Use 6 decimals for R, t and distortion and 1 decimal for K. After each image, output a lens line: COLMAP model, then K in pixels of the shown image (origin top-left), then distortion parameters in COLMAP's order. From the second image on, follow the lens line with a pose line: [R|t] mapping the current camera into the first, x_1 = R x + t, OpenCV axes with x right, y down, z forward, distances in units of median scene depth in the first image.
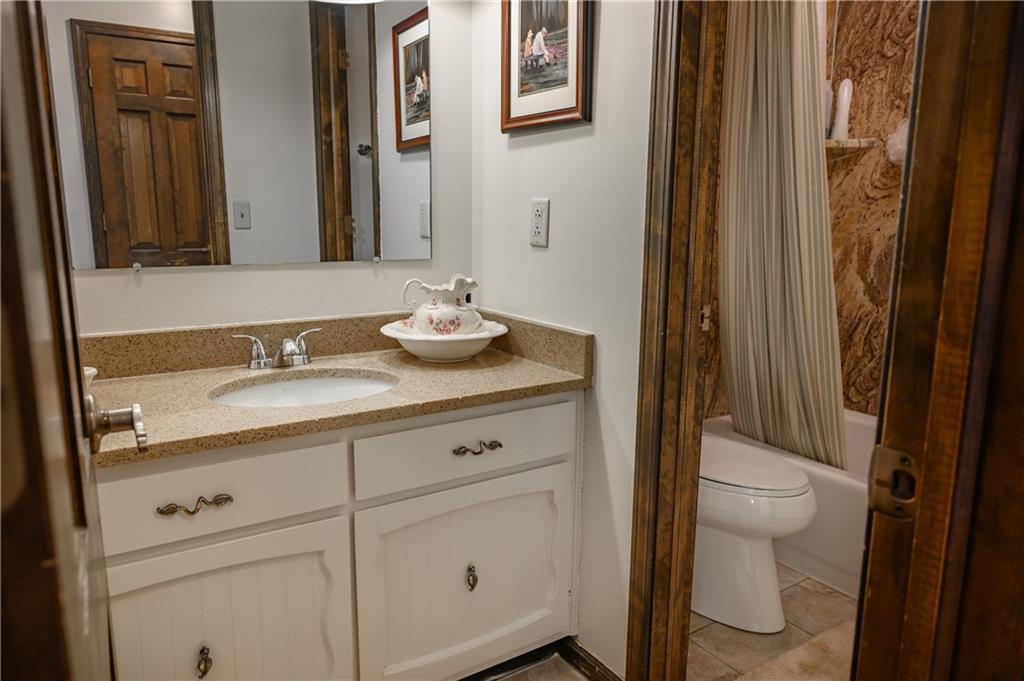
lens RADIAL K [[689.7, 0, 508.6], [0, 689.7, 339.3], [0, 0, 1]] dist [-0.005723, 0.006790]
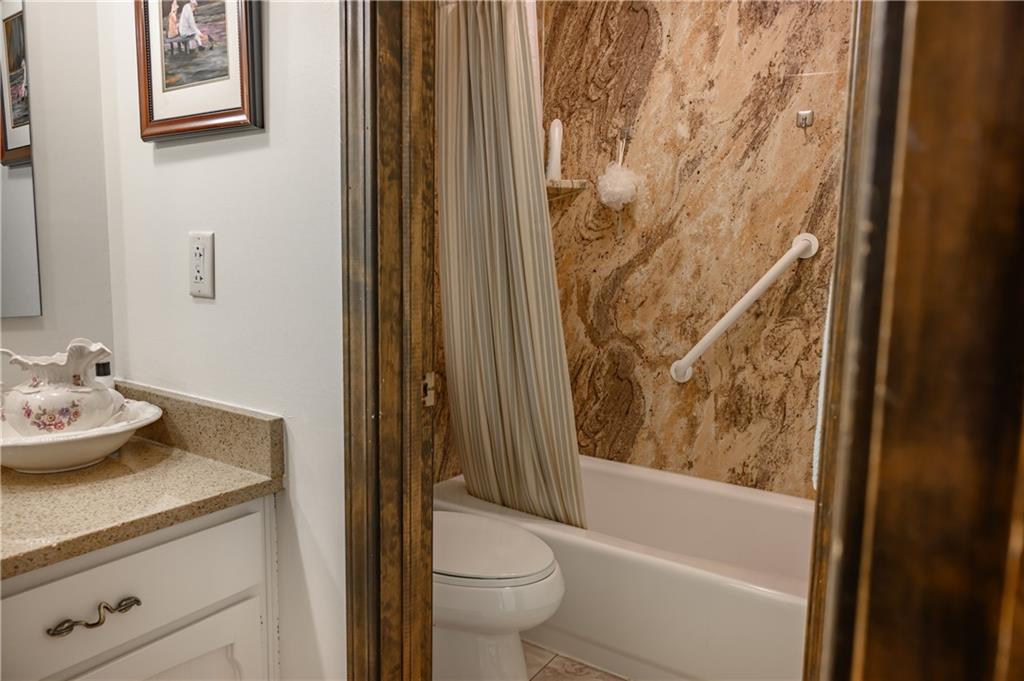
lens RADIAL K [[689.7, 0, 508.6], [0, 689.7, 339.3], [0, 0, 1]] dist [-0.005723, 0.006790]
pose [[0.924479, -0.038177, 0.379317, 0.069032], [0.058717, 0.997360, -0.042727, -0.042892], [-0.376685, 0.061772, 0.924280, 0.223980]]
